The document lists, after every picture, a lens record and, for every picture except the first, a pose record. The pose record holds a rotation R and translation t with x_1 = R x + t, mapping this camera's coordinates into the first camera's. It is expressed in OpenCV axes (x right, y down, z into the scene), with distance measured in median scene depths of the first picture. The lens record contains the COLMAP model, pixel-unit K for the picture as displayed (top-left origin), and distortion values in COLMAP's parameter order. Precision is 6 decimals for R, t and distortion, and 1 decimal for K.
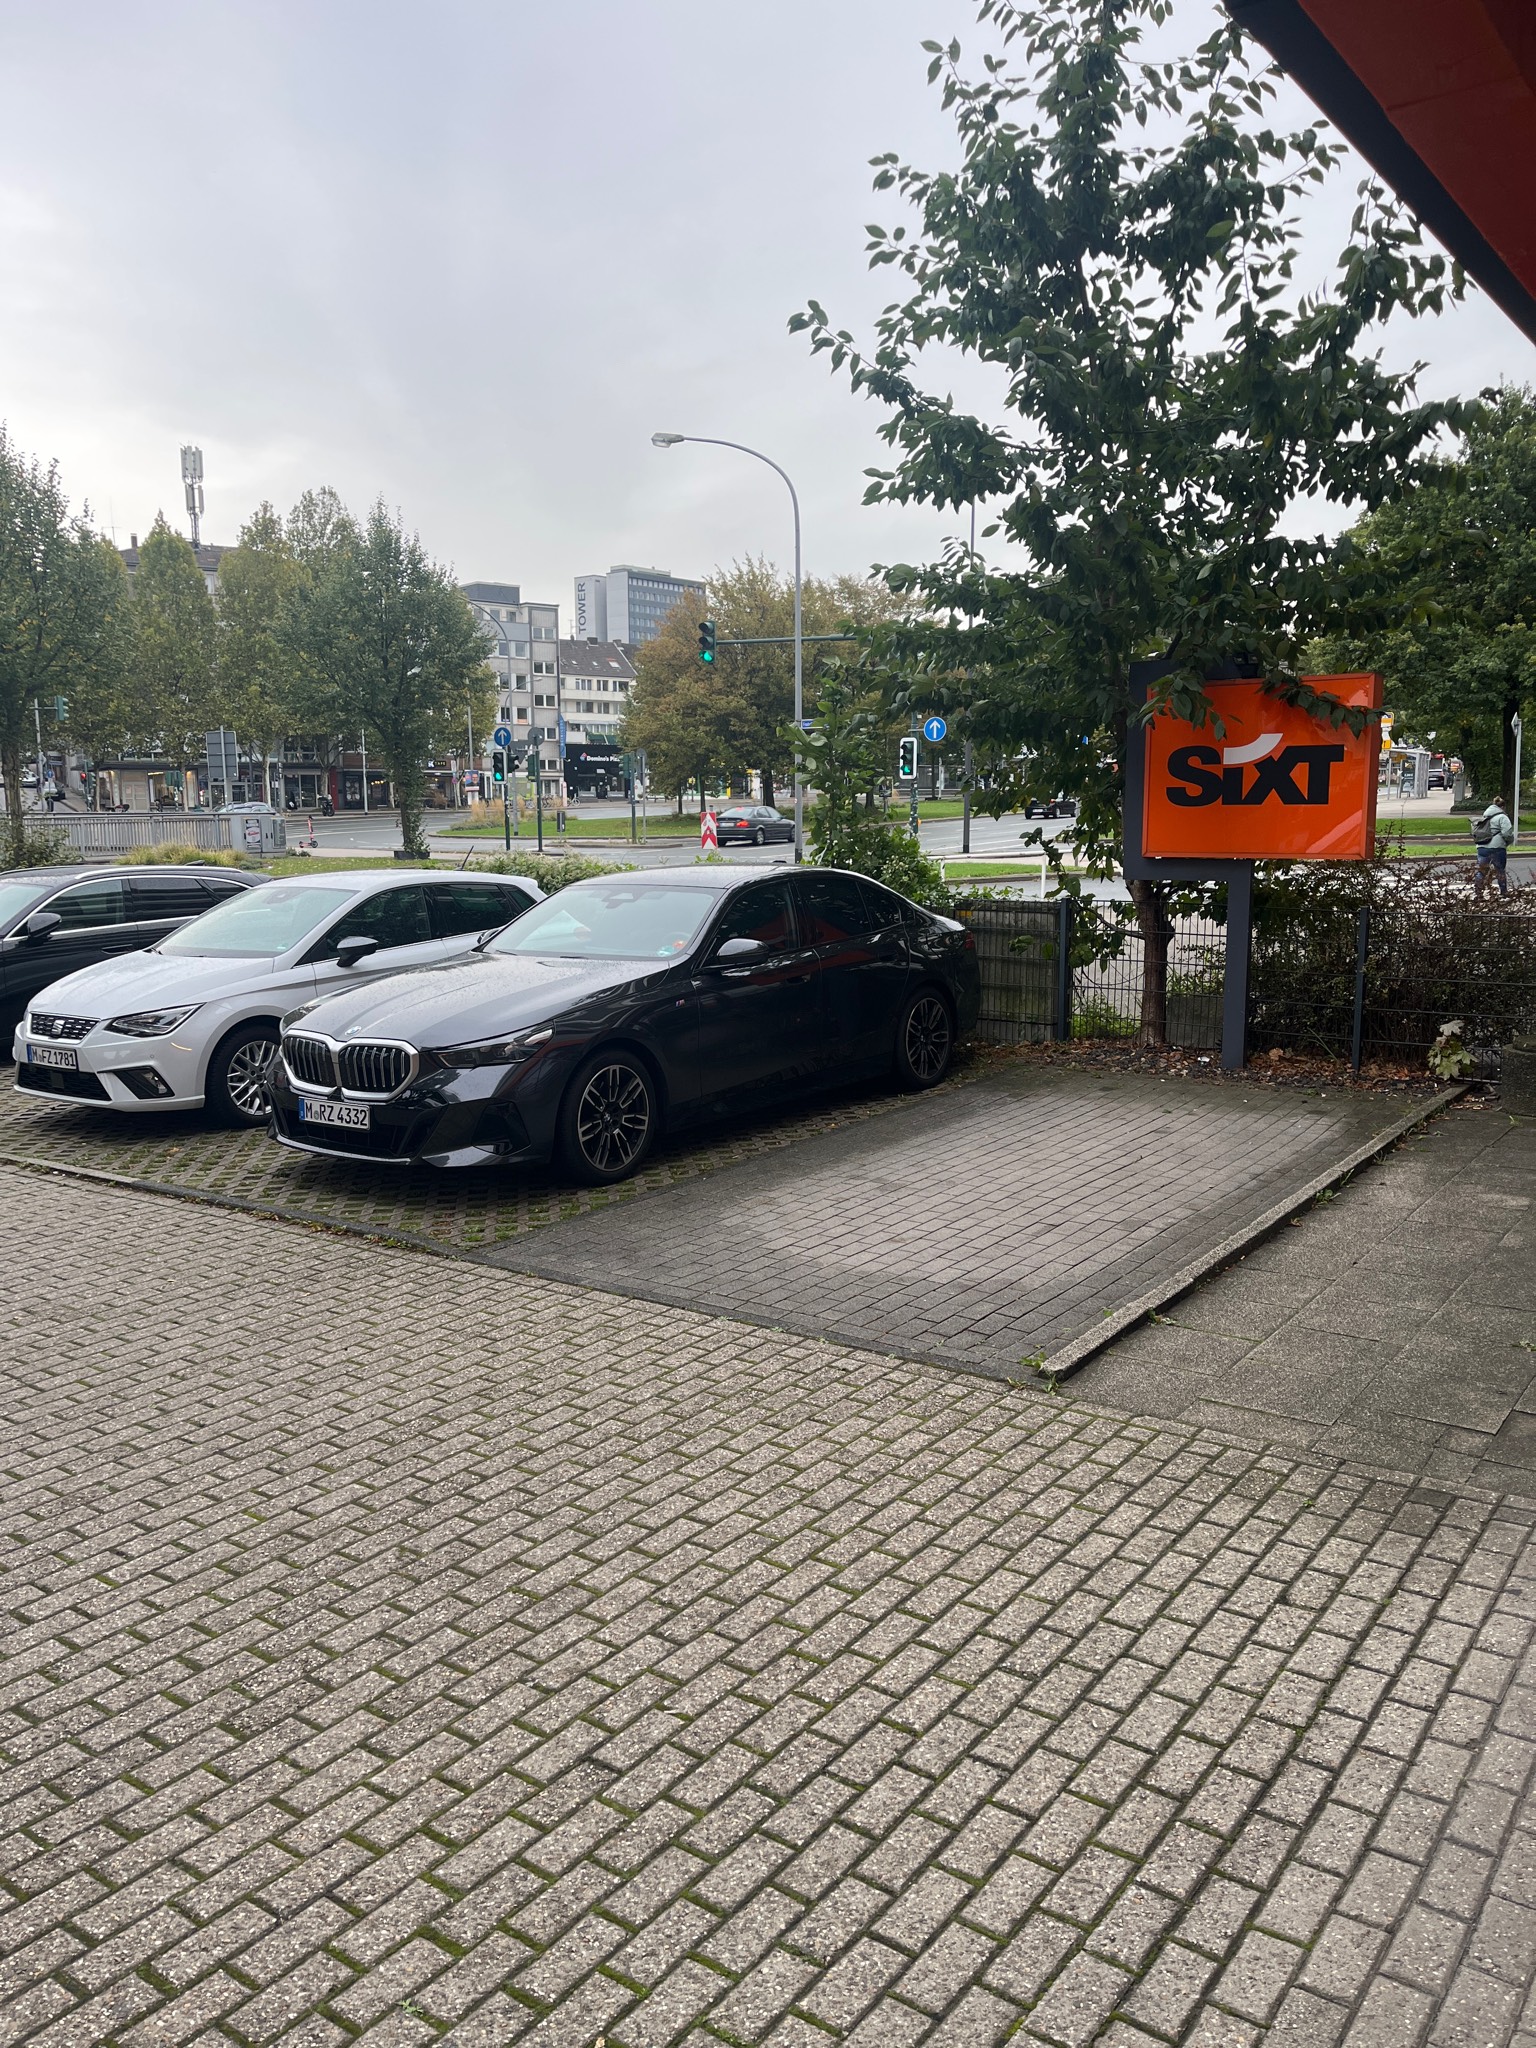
lens RADIAL K [[1550.7, 0, 768.0], [0, 1550.7, 1024.0], [0, 0, 1]] dist [0.105315, -0.141838]
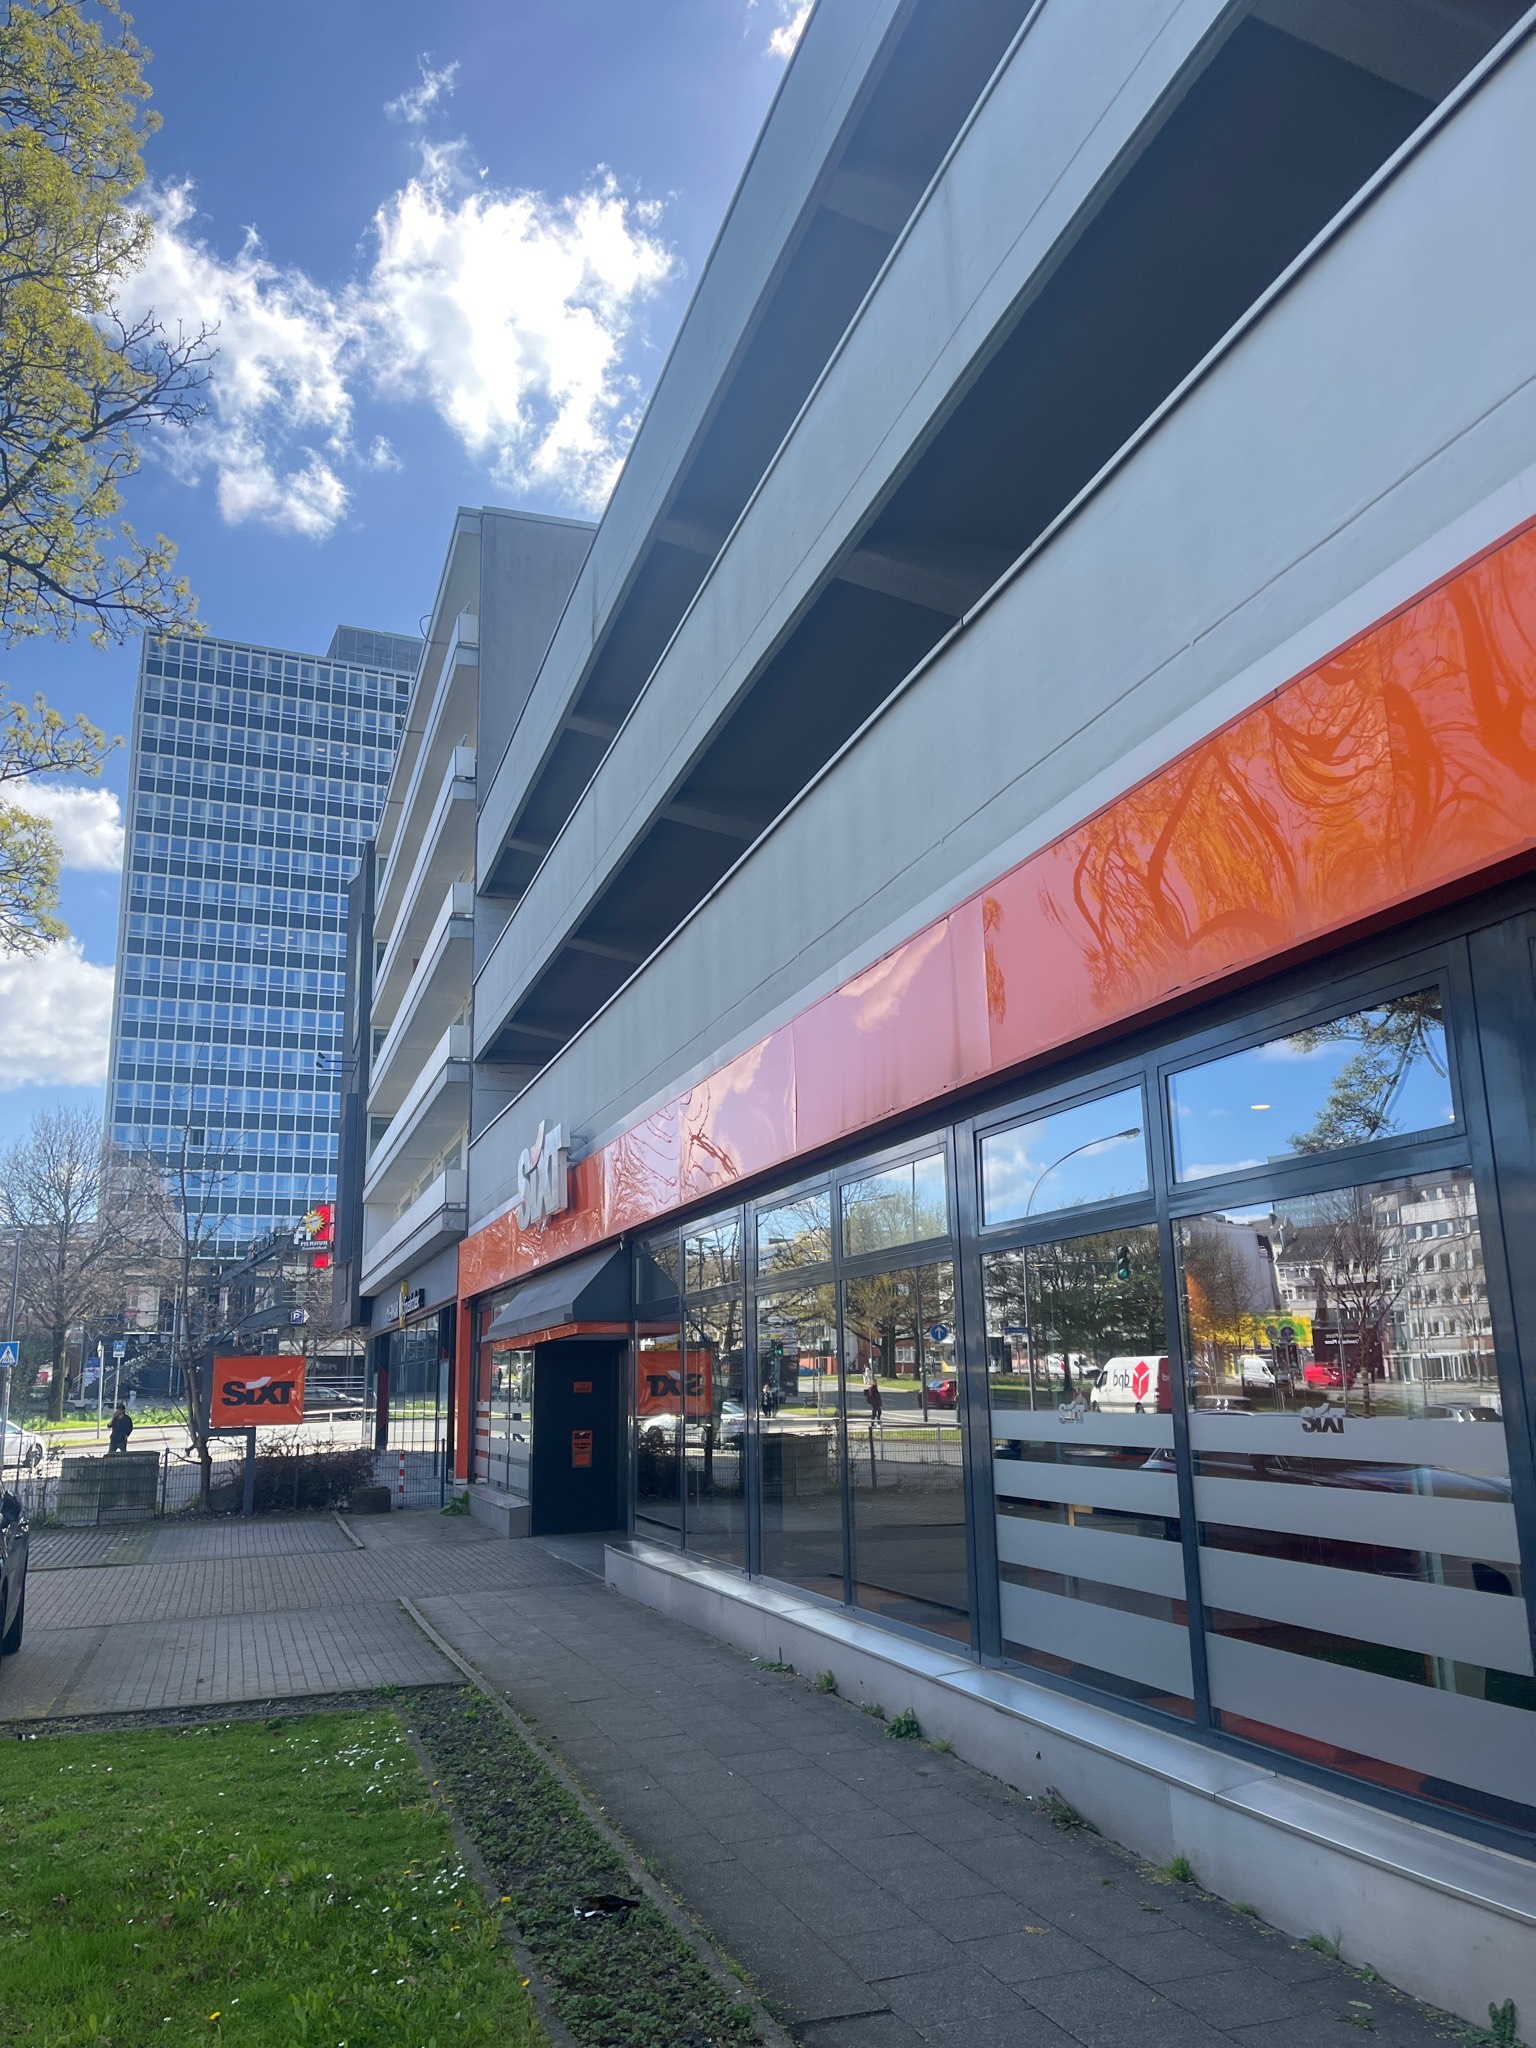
lens RADIAL K [[1570.0, 0, 727.0], [0, 1570.0, 1031.4], [0, 0, 1]] dist [0.061723, -0.035545]
pose [[0.597087, 0.170040, 0.783948, -3.492778], [0.131752, 0.943216, -0.304933, 0.442456], [-0.791283, 0.285358, 0.540779, -2.987873]]
